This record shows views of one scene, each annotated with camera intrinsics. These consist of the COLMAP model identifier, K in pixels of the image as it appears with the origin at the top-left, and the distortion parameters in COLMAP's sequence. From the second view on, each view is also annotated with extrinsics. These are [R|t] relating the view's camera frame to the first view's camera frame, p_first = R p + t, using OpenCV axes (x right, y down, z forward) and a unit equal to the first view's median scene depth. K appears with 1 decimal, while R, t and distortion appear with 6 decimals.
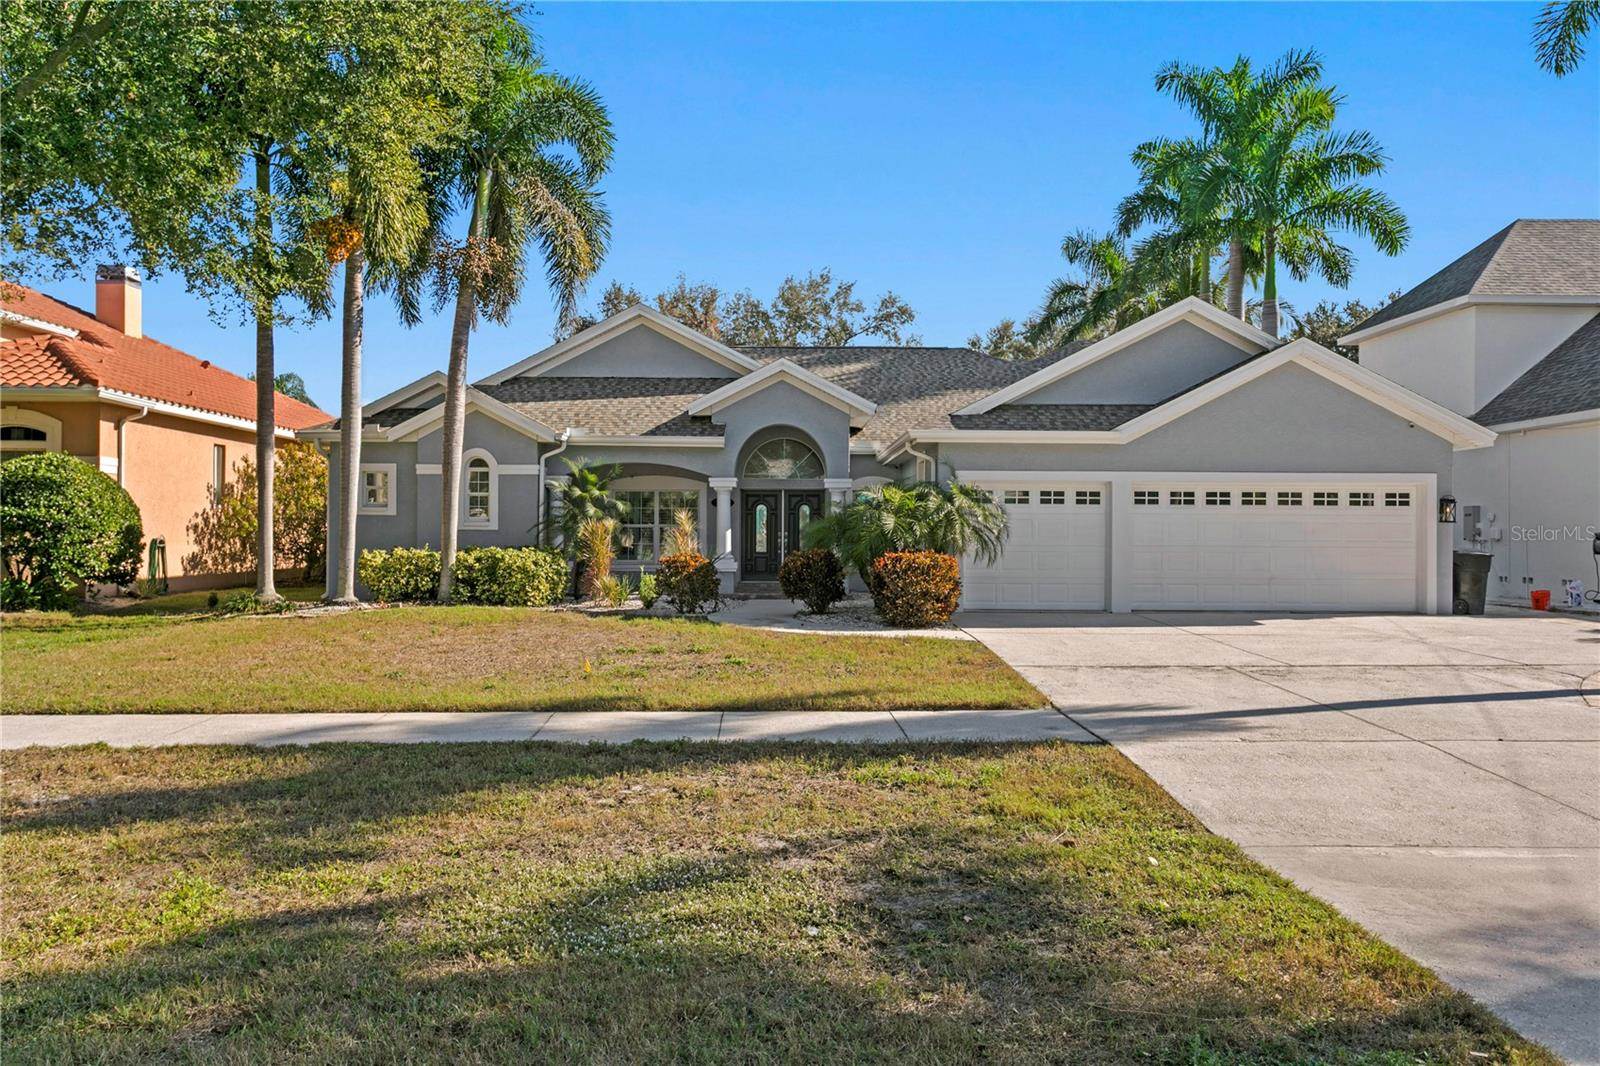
lens RADIAL K [[1193.5, 0, 800.0], [0, 1193.5, 533.0], [0, 0, 1]] dist [-0.005286, -0.003908]
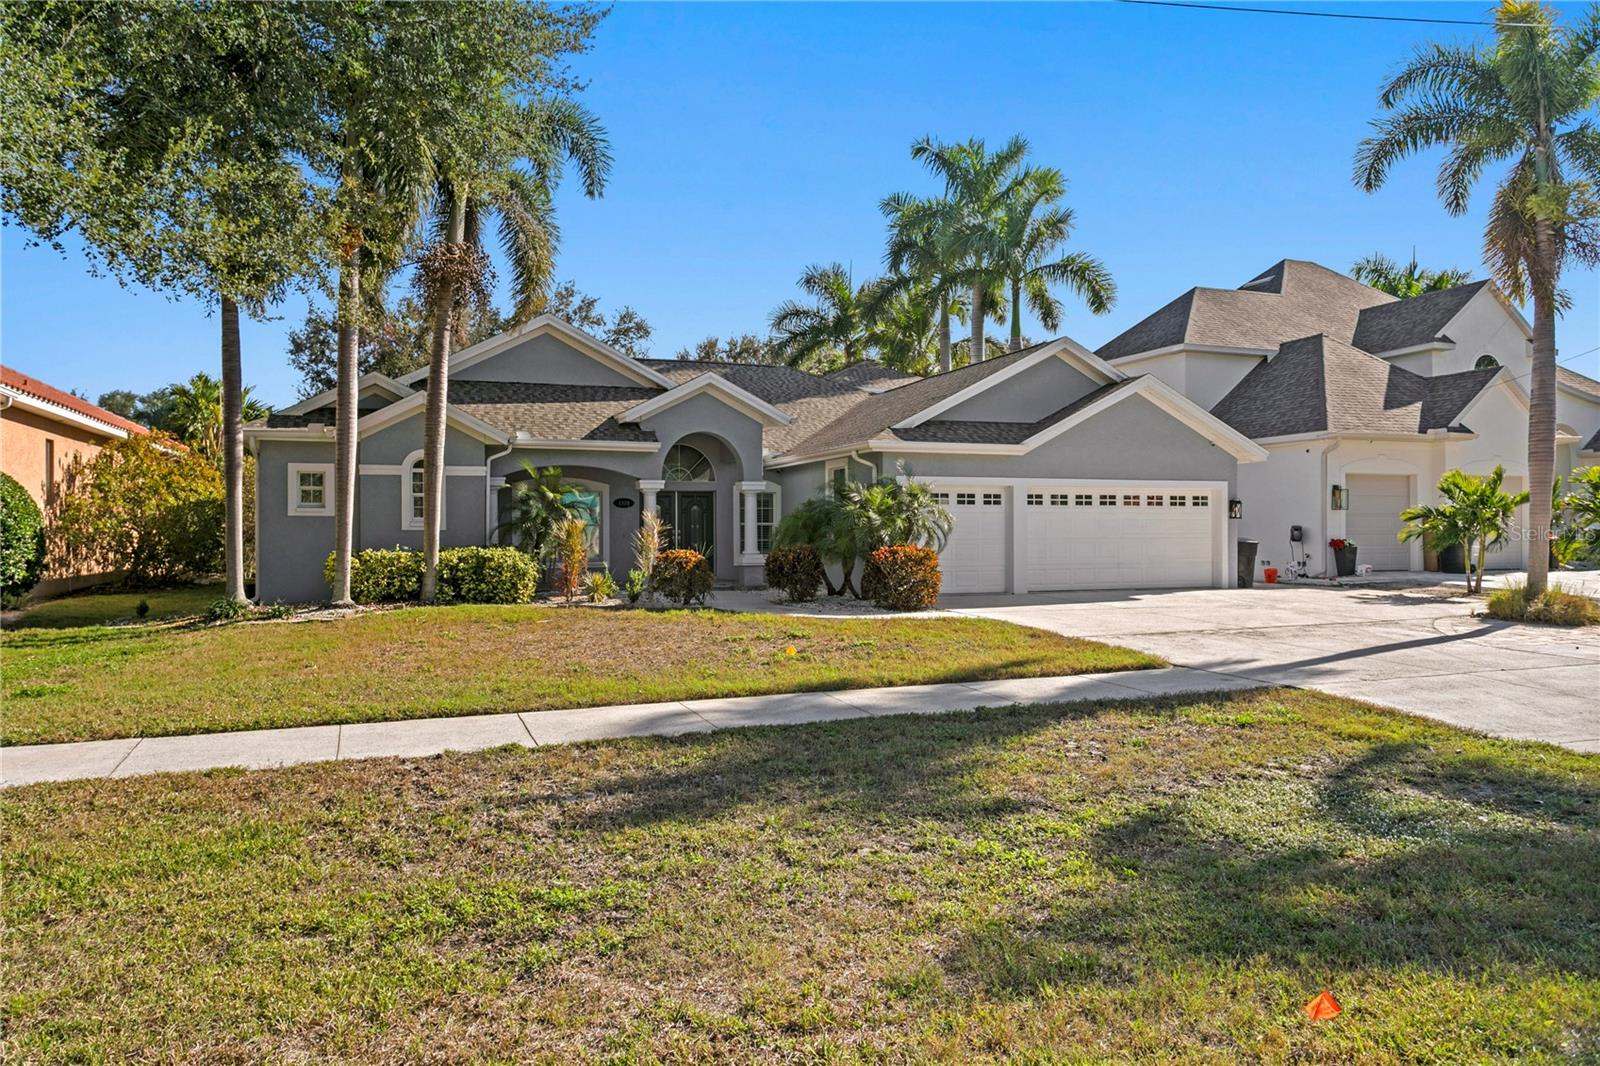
lens RADIAL K [[1094.0, 0, 800.0], [0, 1094.0, 533.0], [0, 0, 1]] dist [-0.021341, -0.000311]
pose [[0.940412, -0.009140, 0.339914, -0.290178], [0.007964, 0.999957, 0.004853, -0.002182], [-0.339944, -0.001857, 0.940444, 0.022632]]
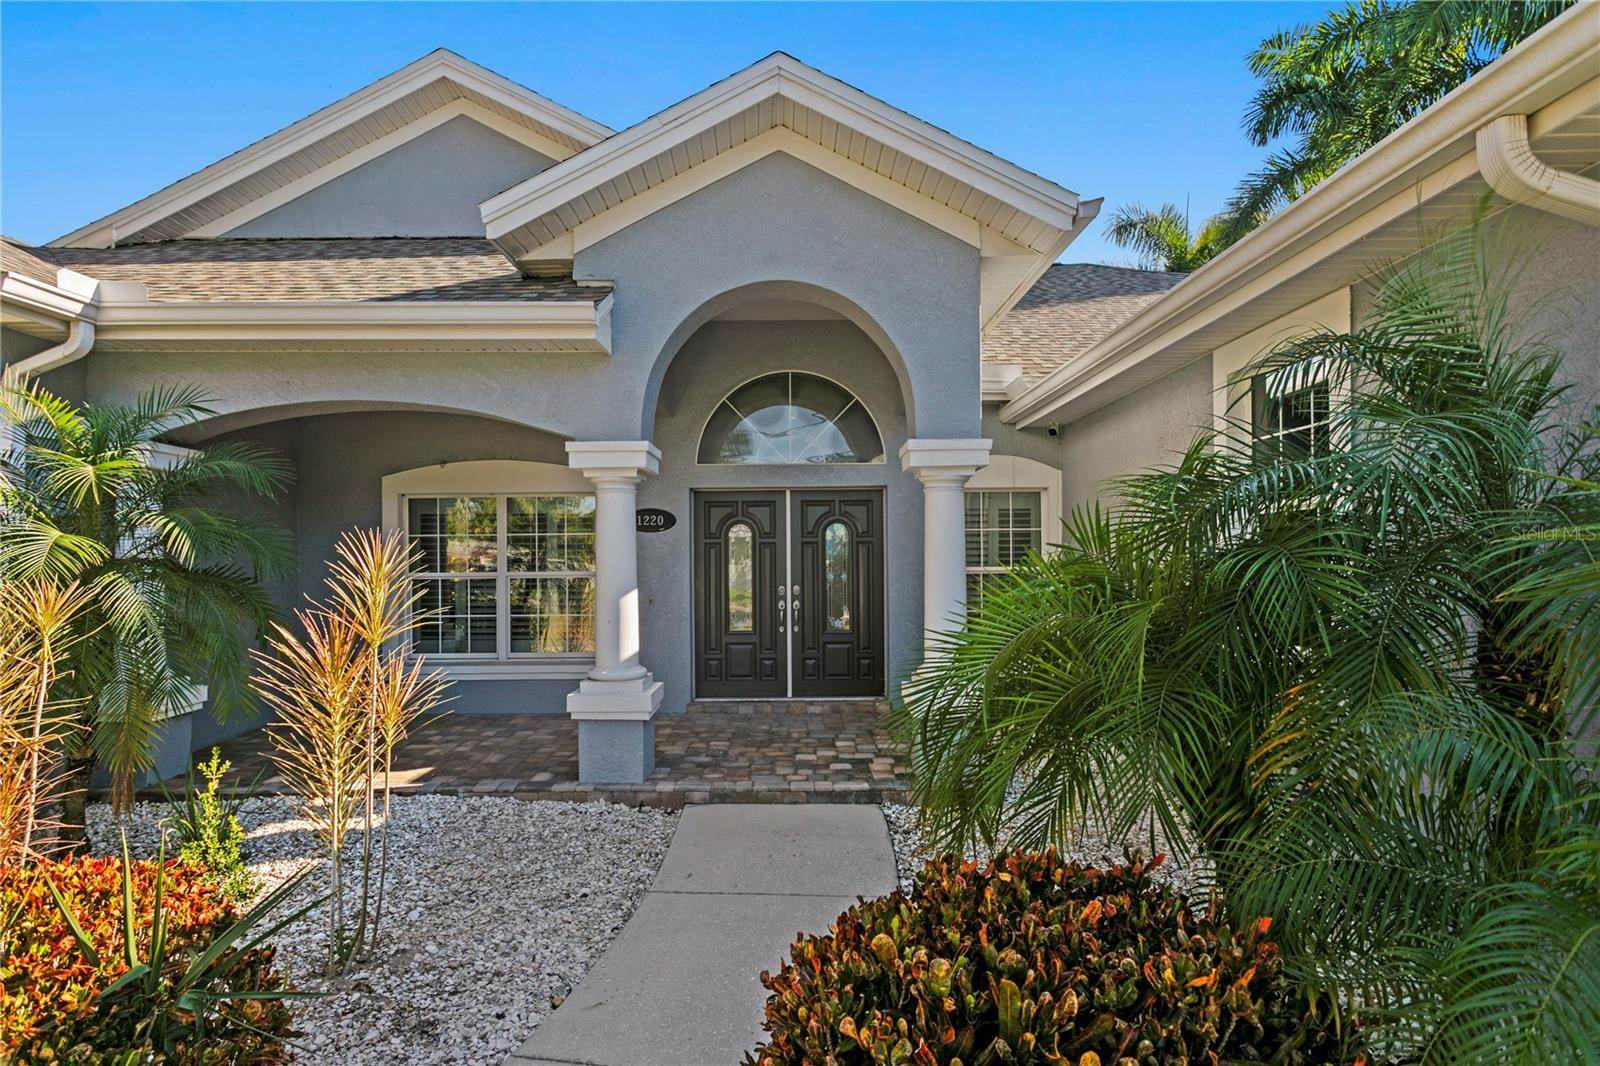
lens RADIAL K [[848.9, 0, 776.6], [0, 848.9, 526.3], [0, 0, 1]] dist [-0.003421, 0.000812]
pose [[0.999474, -0.010736, -0.030595, -0.010487], [0.009755, 0.999438, -0.032058, -0.014868], [0.030922, 0.031743, 0.999018, 0.800503]]
